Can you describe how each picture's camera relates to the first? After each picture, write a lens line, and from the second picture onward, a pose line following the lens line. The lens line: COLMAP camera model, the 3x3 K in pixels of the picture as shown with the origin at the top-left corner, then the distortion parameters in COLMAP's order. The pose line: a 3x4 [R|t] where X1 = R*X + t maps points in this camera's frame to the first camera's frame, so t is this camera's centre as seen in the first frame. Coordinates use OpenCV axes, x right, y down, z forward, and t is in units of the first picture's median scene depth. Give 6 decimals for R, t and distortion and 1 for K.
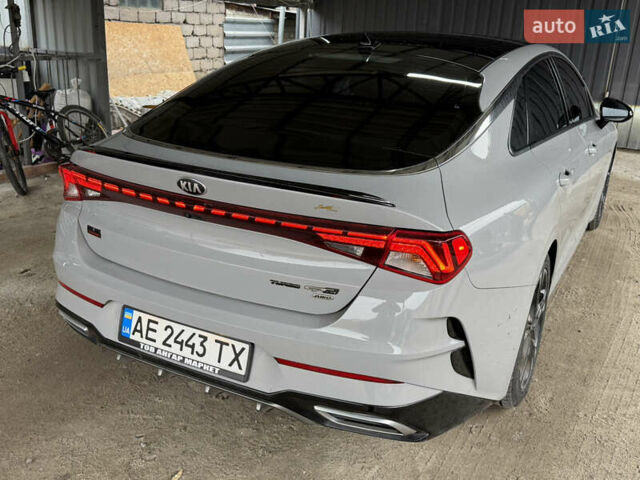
lens RADIAL K [[615.0, 0, 320.0], [0, 615.0, 240.0], [0, 0, 1]] dist [0.140504, -0.298019]
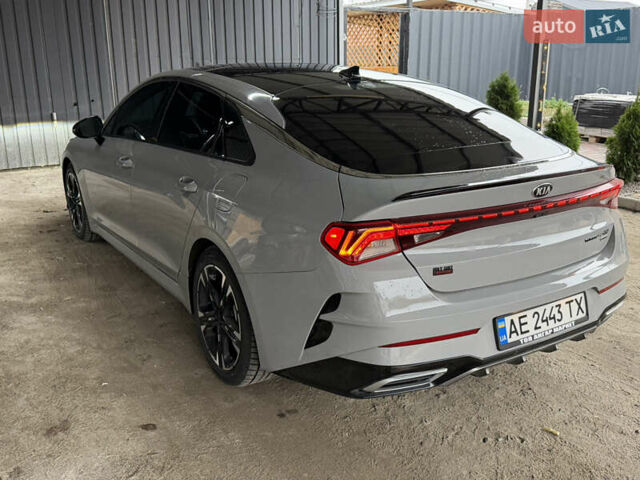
lens RADIAL K [[615.0, 0, 320.0], [0, 615.0, 240.0], [0, 0, 1]] dist [0.140504, -0.298019]
pose [[0.506362, -0.295247, 0.810202, -1.377803], [0.310954, 0.938864, 0.147792, -0.296241], [-0.804304, 0.177100, 0.567213, 0.629481]]
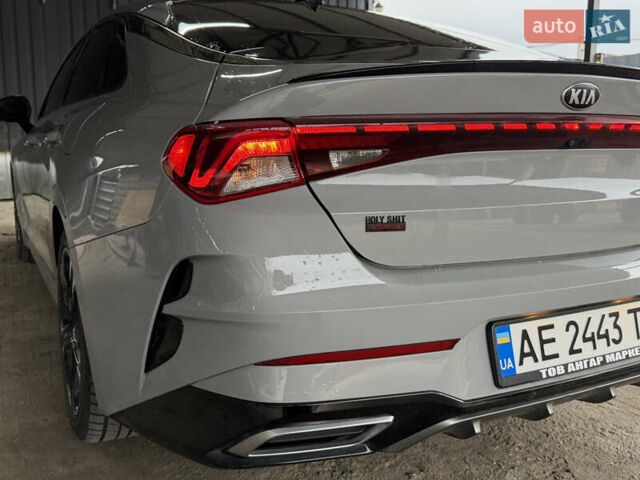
lens RADIAL K [[615.0, 0, 320.0], [0, 615.0, 240.0], [0, 0, 1]] dist [0.140504, -0.298019]
pose [[0.578049, -0.185177, 0.794713, -0.891045], [0.287848, 0.957577, 0.013754, -0.026197], [-0.763546, 0.220806, 0.606830, 0.786311]]
